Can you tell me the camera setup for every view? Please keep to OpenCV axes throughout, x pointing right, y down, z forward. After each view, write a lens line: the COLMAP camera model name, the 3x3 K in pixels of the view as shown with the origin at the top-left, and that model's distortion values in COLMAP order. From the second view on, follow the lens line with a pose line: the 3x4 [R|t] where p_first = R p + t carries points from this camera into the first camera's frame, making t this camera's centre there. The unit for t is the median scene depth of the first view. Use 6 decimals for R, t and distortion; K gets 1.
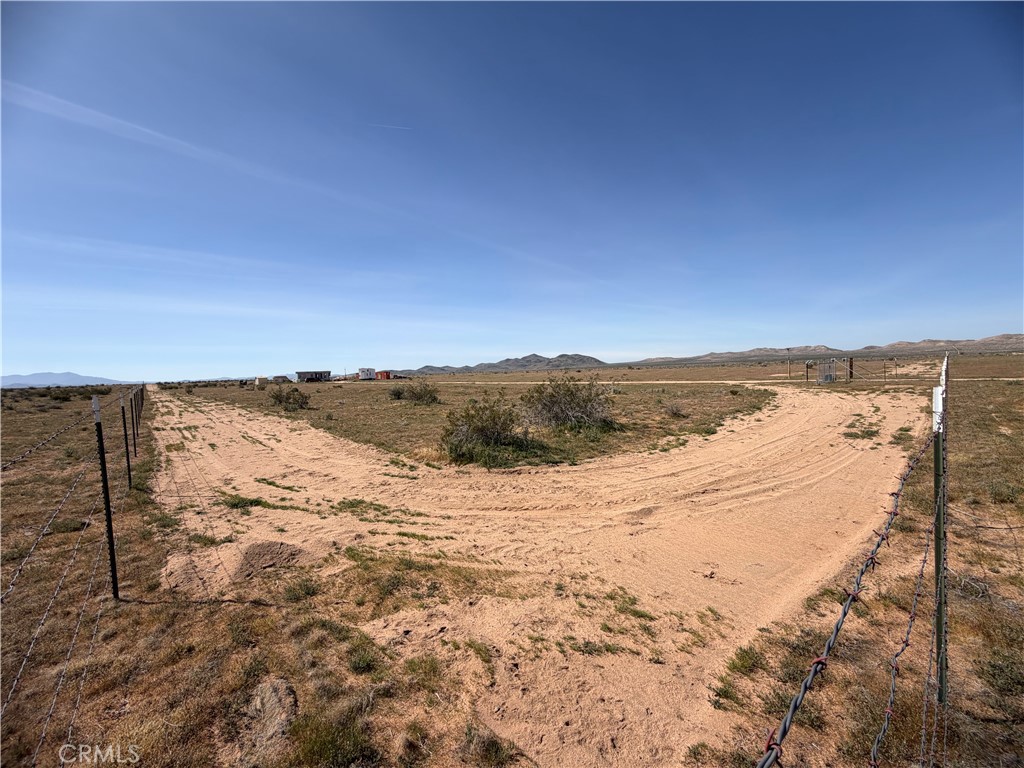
lens RADIAL K [[410.9, 0, 516.1], [0, 410.9, 384.8], [0, 0, 1]] dist [0.001716, -0.000259]
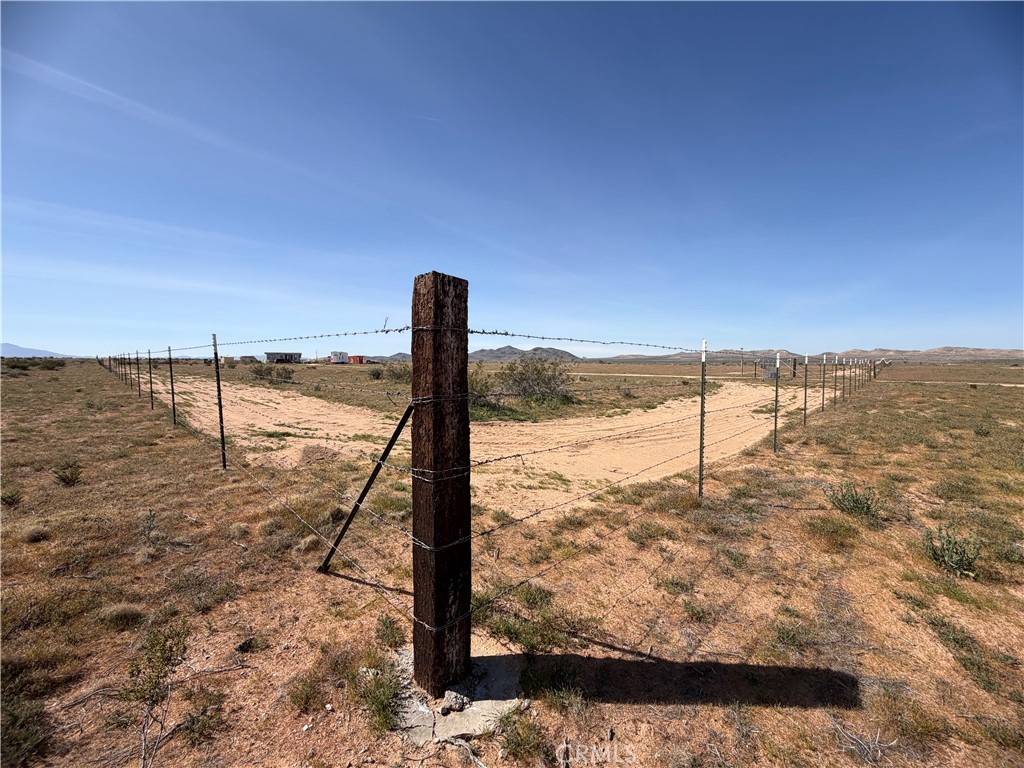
lens RADIAL K [[410.9, 0, 517.5], [0, 410.9, 386.3], [0, 0, 1]] dist [0.001716, -0.000259]
pose [[0.997007, 0.037119, 0.067811, -0.001985], [-0.038686, 0.999010, 0.021946, 0.033746], [-0.066930, -0.024504, 0.997457, -0.140371]]
